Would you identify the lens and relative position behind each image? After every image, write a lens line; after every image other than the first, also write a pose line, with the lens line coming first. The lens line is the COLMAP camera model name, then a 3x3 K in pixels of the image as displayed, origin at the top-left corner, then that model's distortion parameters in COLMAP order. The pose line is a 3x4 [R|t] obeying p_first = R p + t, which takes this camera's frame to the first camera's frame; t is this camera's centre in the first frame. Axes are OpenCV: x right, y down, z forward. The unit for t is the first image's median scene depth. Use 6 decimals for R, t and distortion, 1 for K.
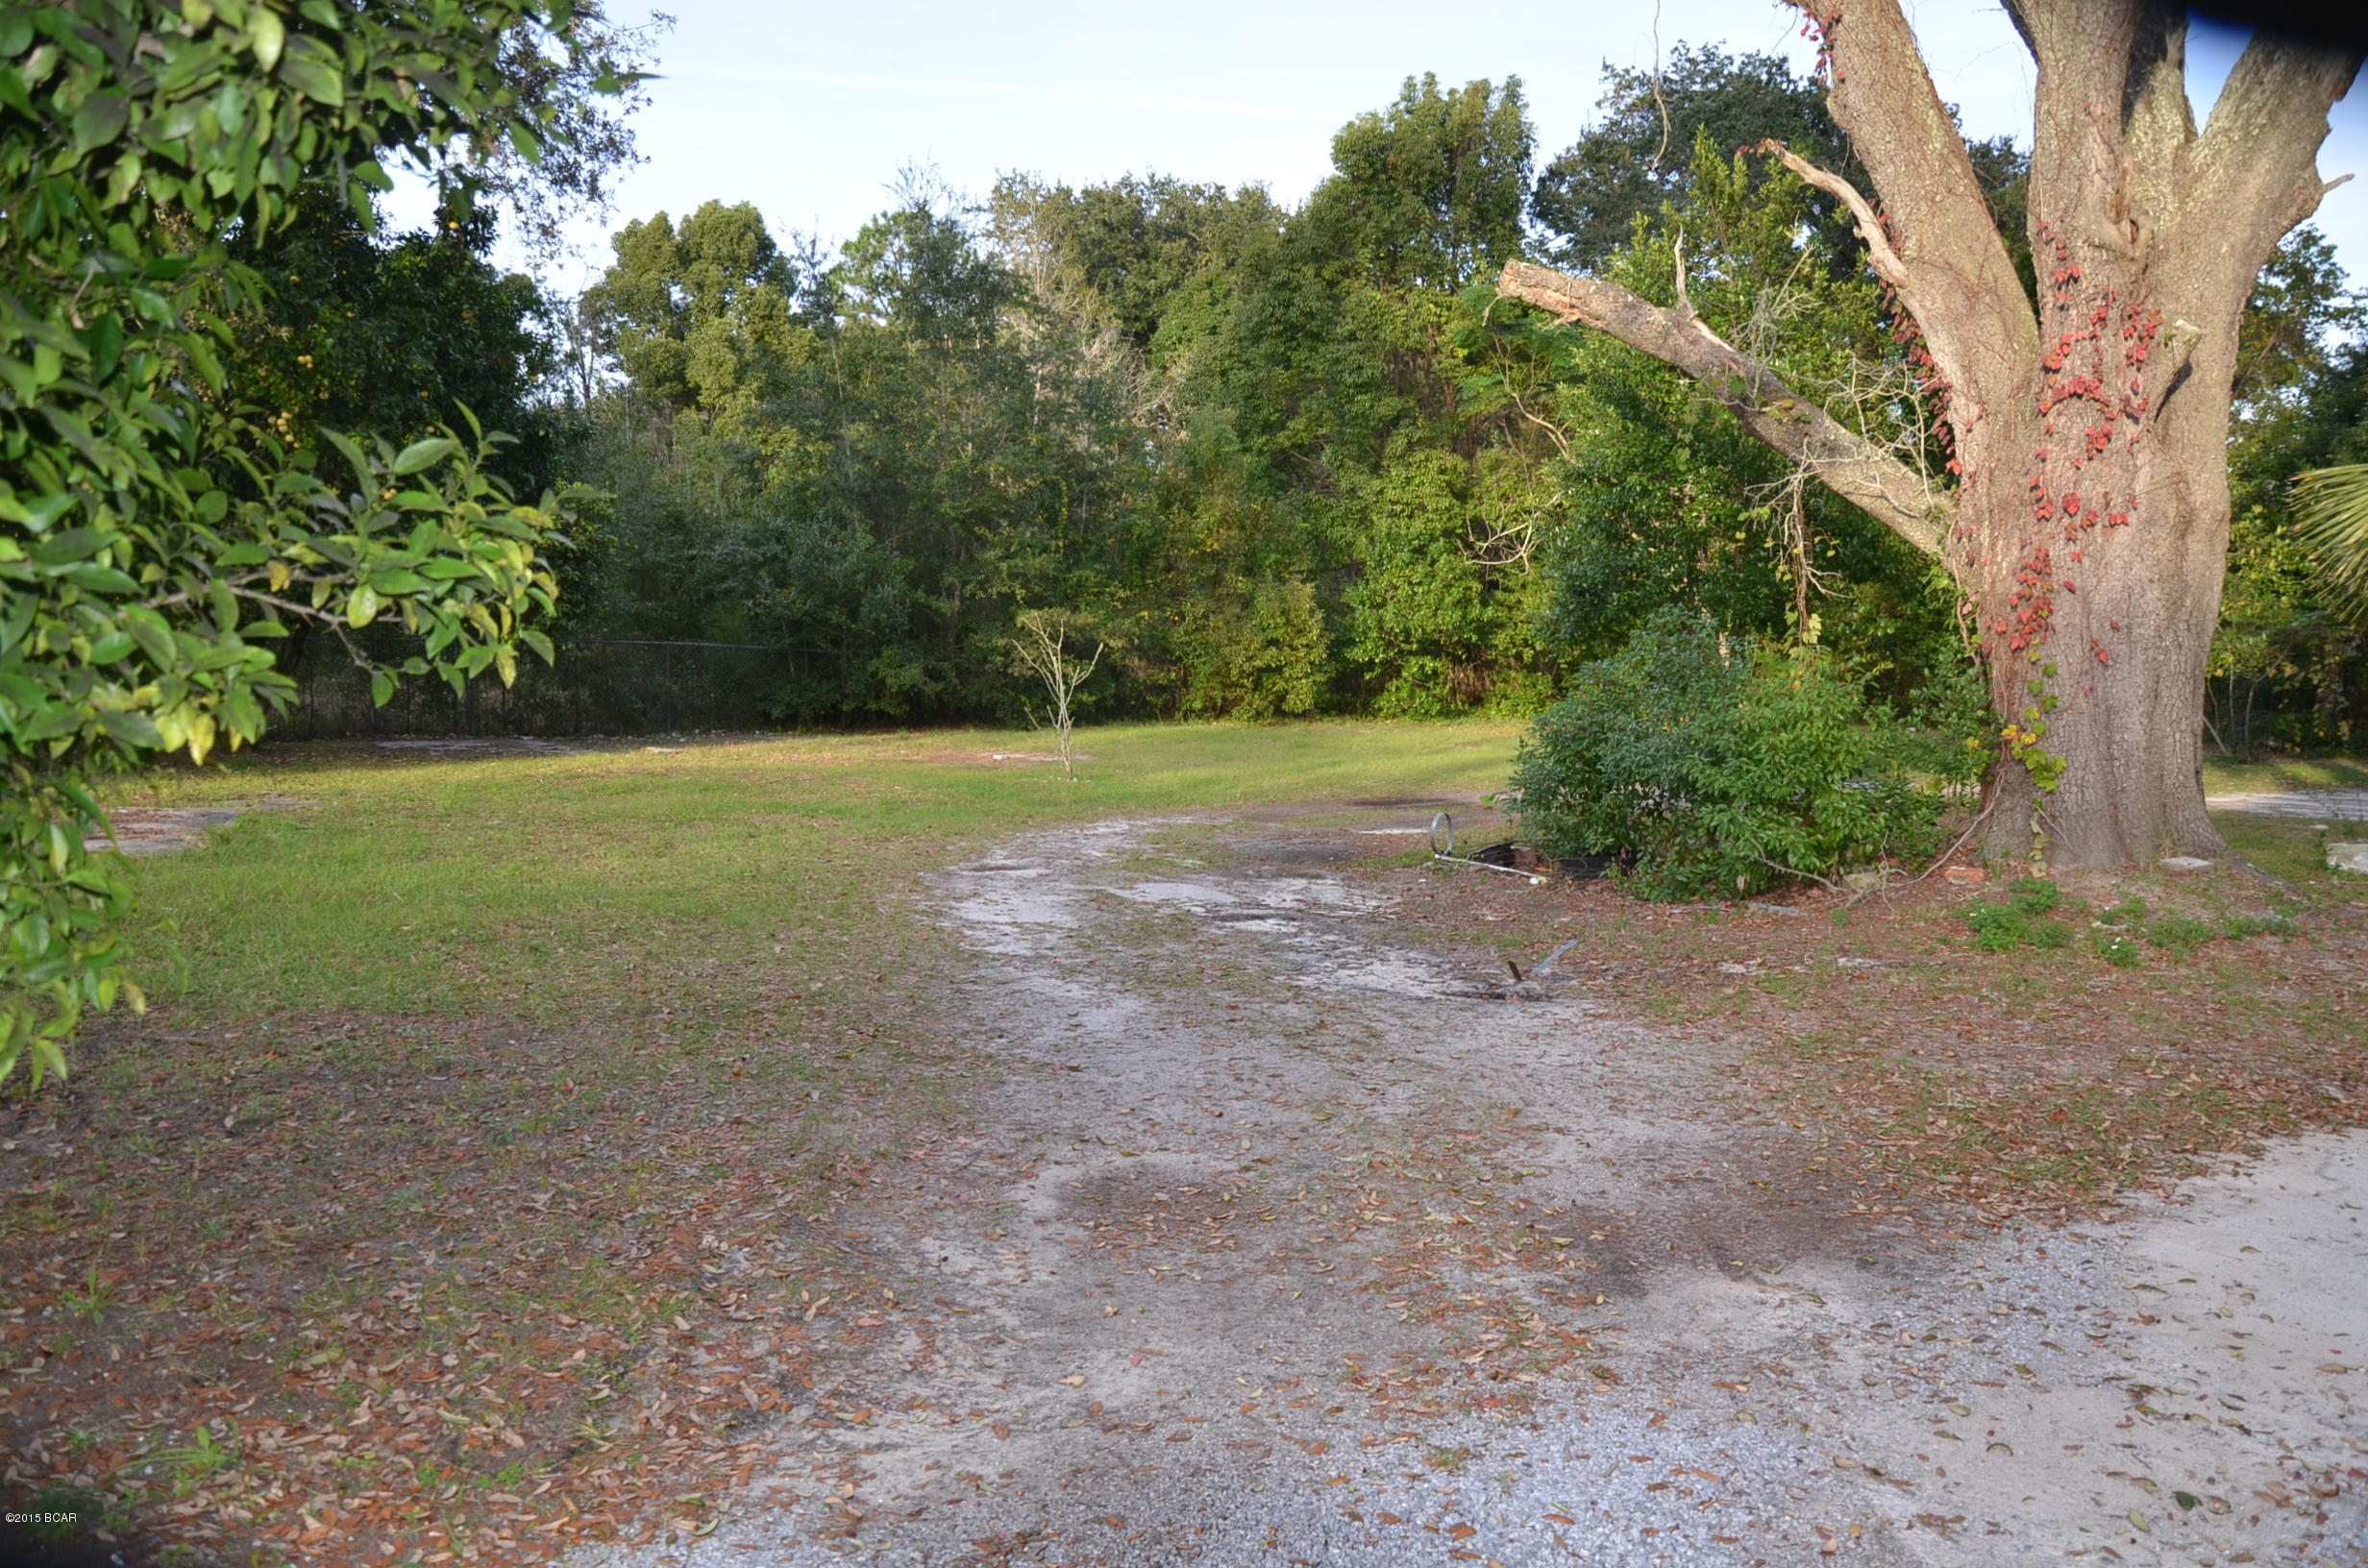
lens RADIAL K [[1864.6, 0, 1167.4], [0, 1864.6, 779.8], [0, 0, 1]] dist [-0.012632, 0.011668]
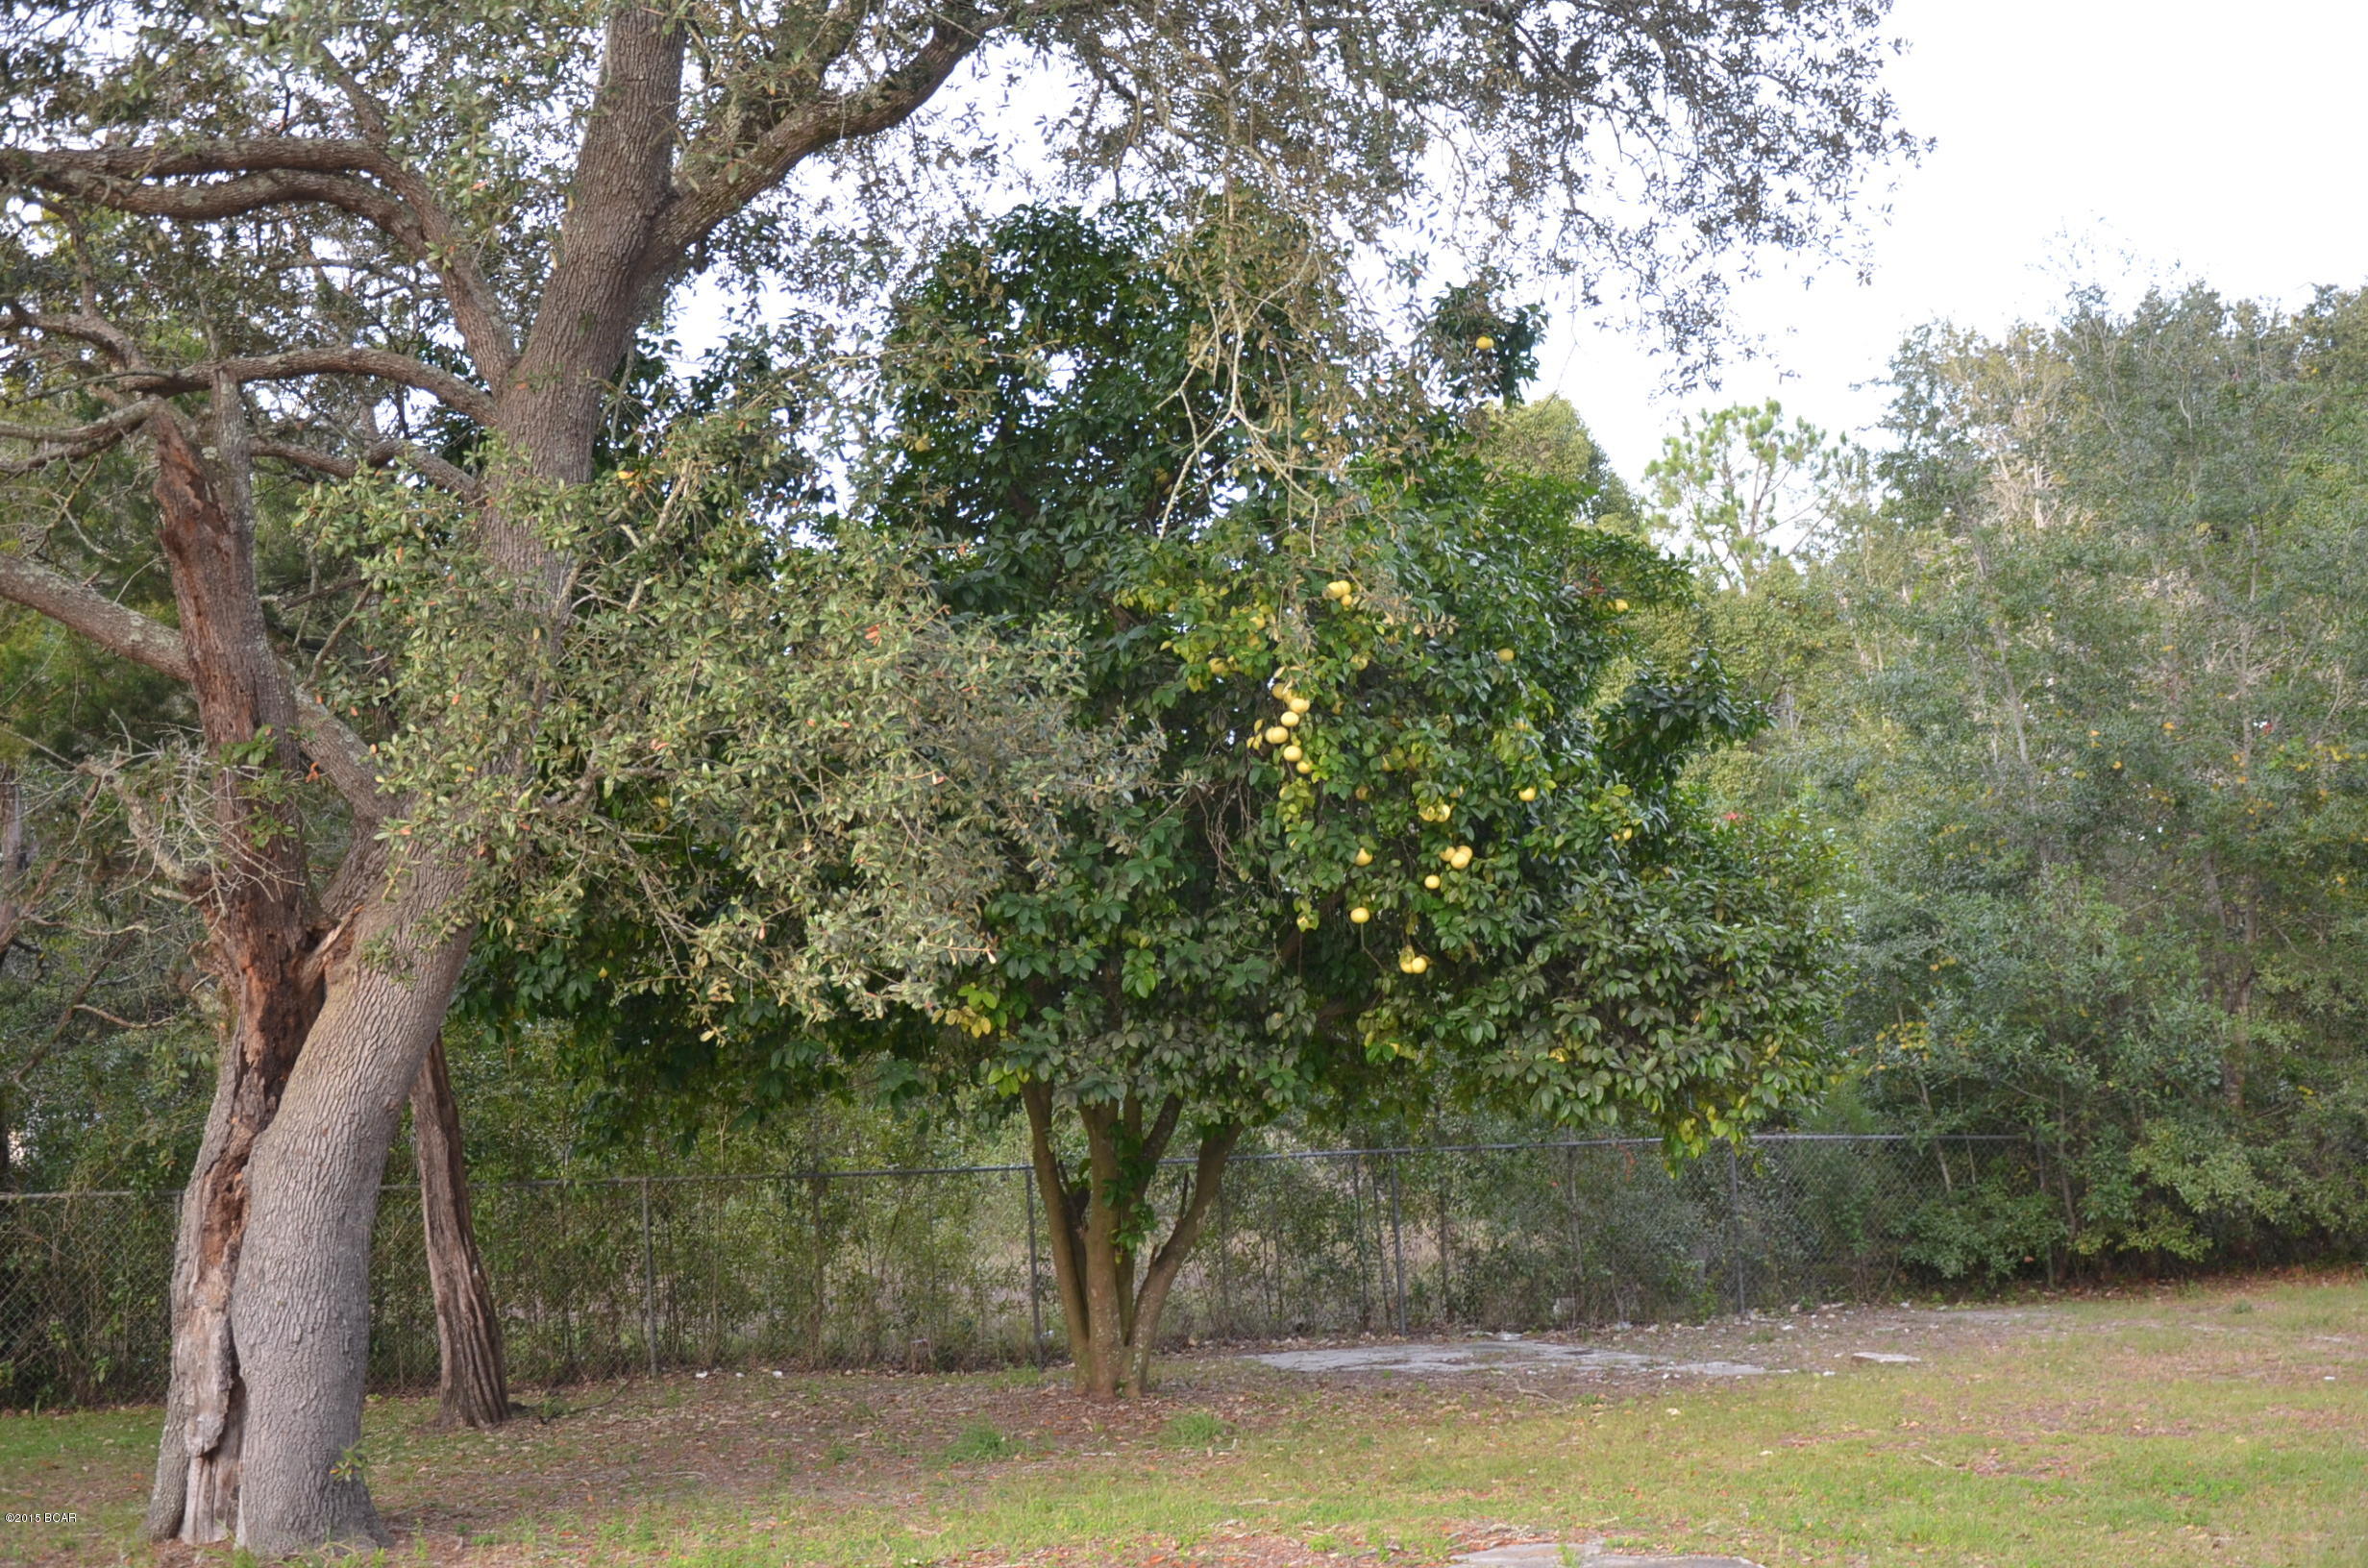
lens RADIAL K [[2931.1, 0, 1183.8], [0, 2931.1, 788.2], [0, 0, 1]] dist [-0.021563, 0.000000]
pose [[0.963152, -0.081436, -0.256332, -0.184770], [0.032679, 0.981431, -0.189011, -0.018318], [0.266964, 0.173670, 0.947929, 0.160571]]
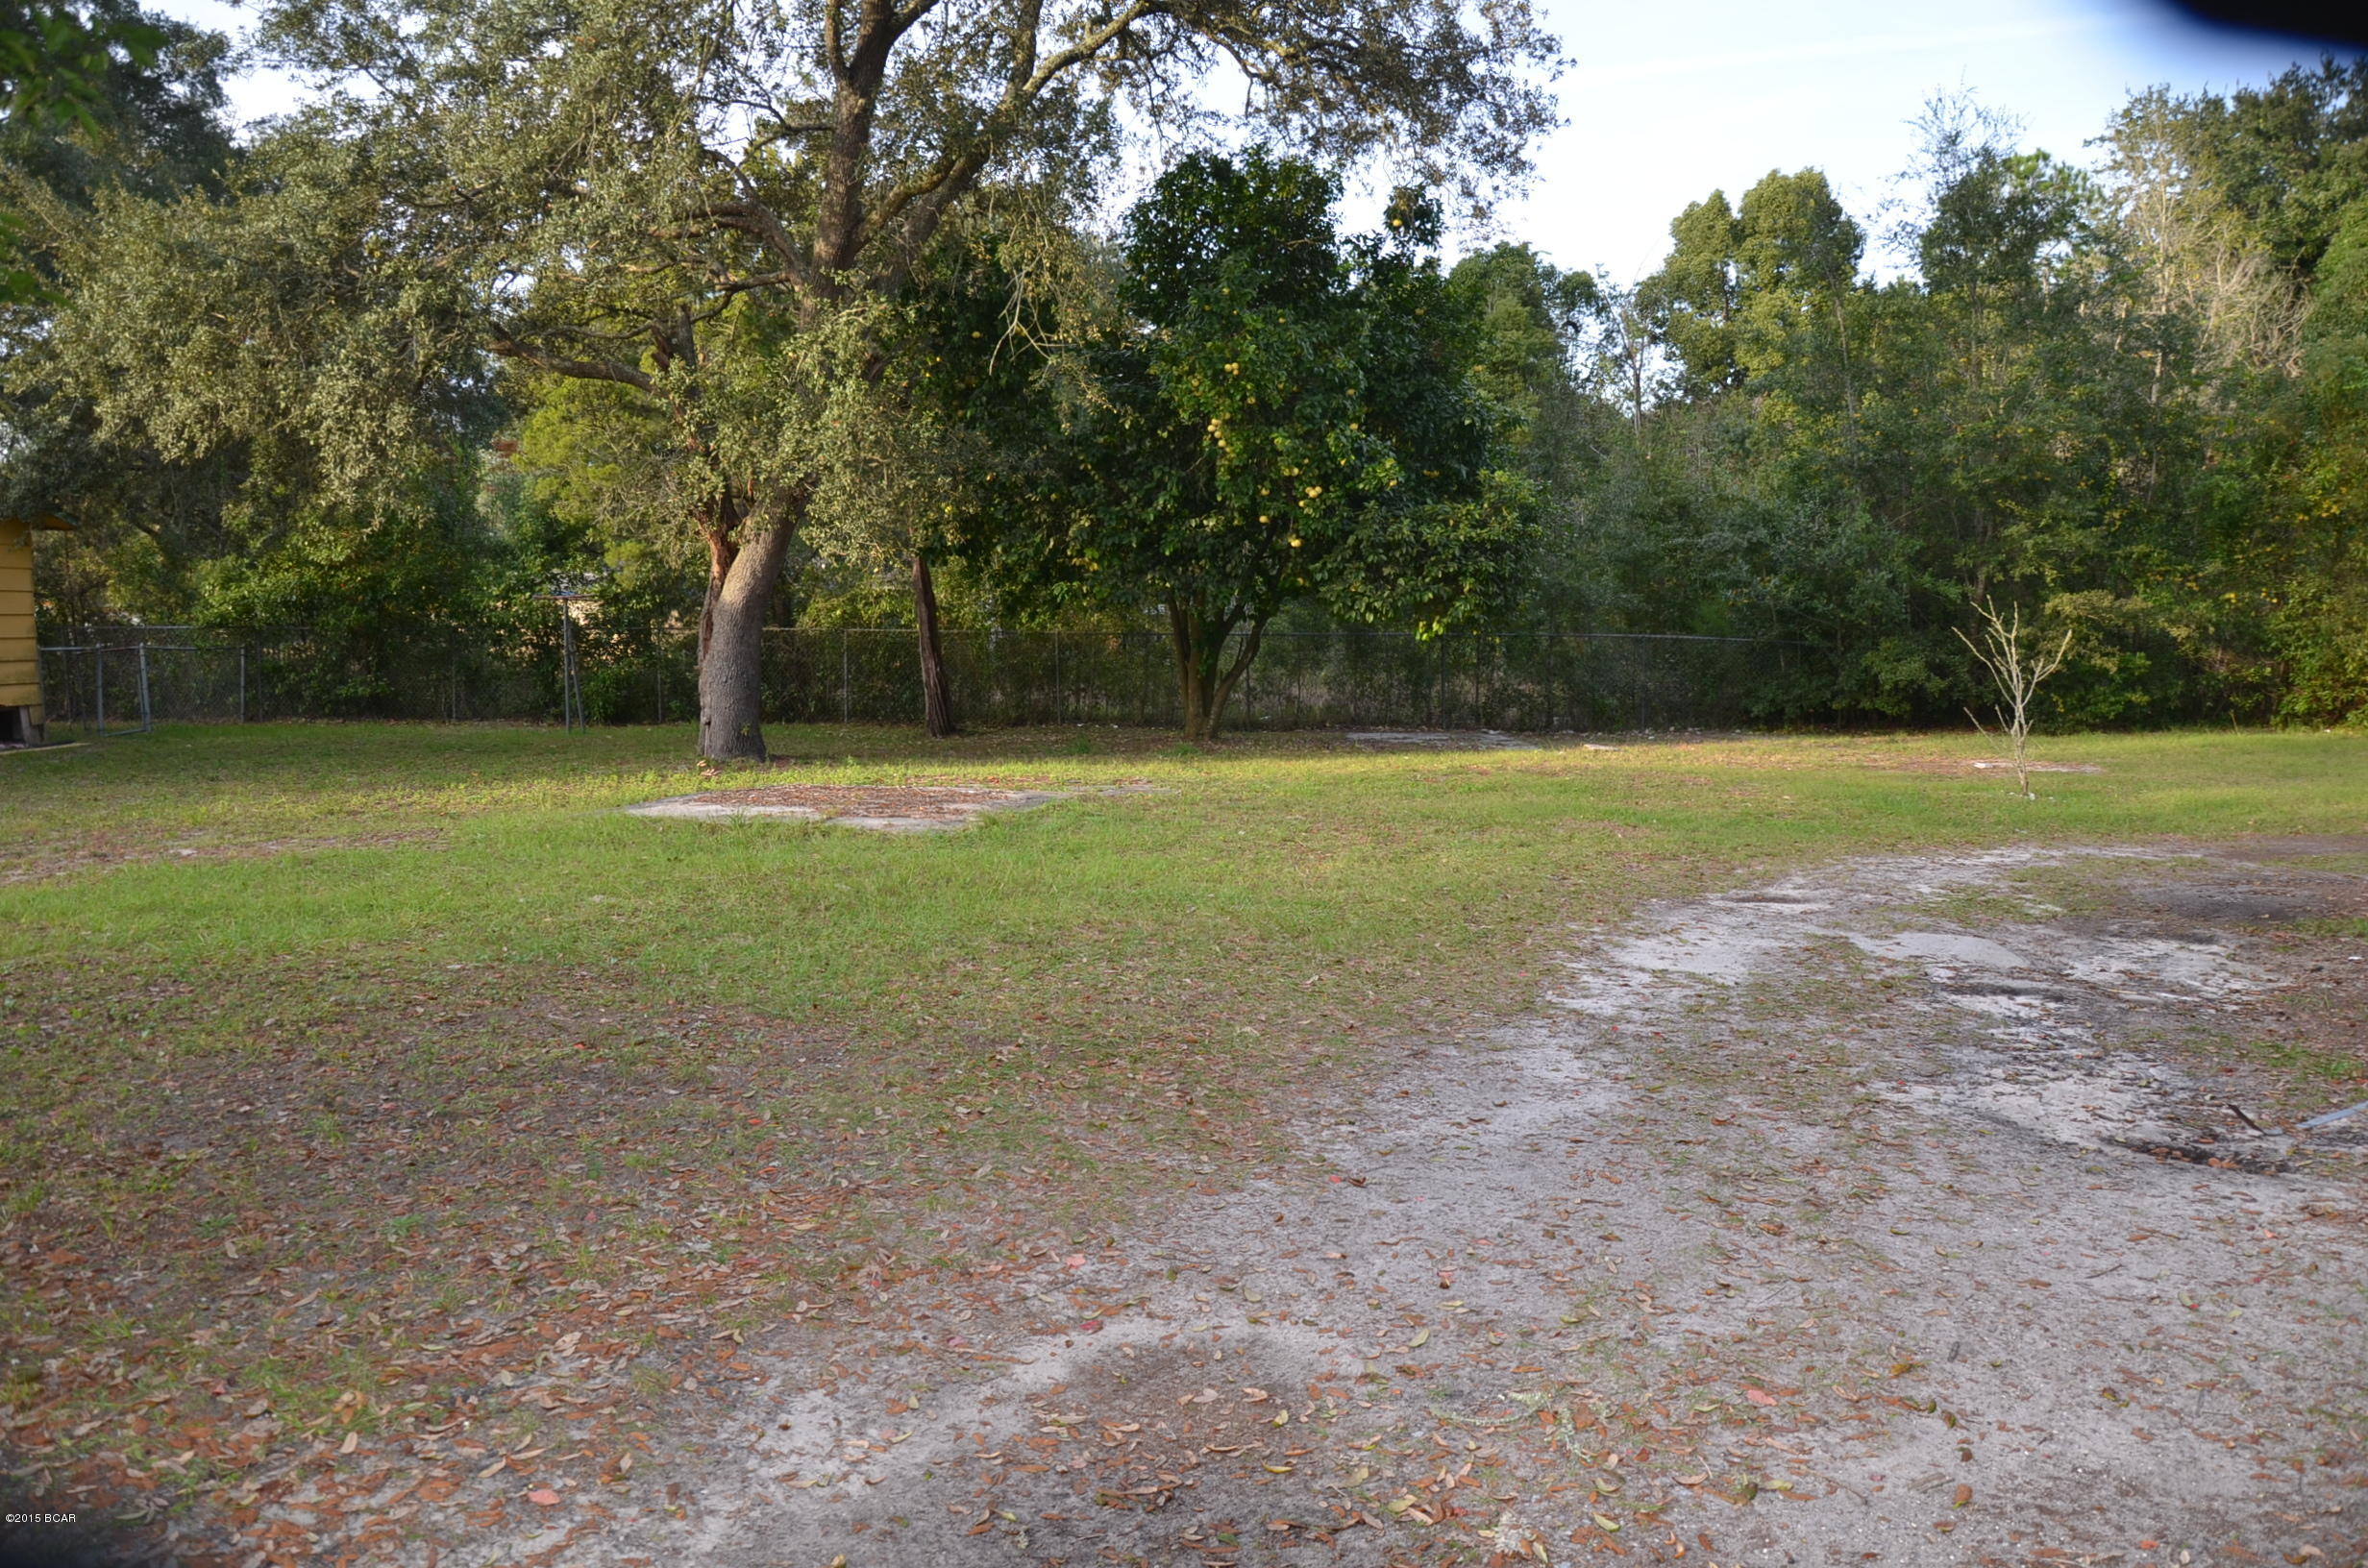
lens RADIAL K [[1864.6, 0, 1179.5], [0, 1864.6, 789.3], [0, 0, 1]] dist [-0.012632, 0.011668]
pose [[0.836341, 0.035729, -0.547044, 0.054772], [-0.031547, 0.999357, 0.017040, -0.003295], [0.547301, 0.003007, 0.836930, 0.064101]]
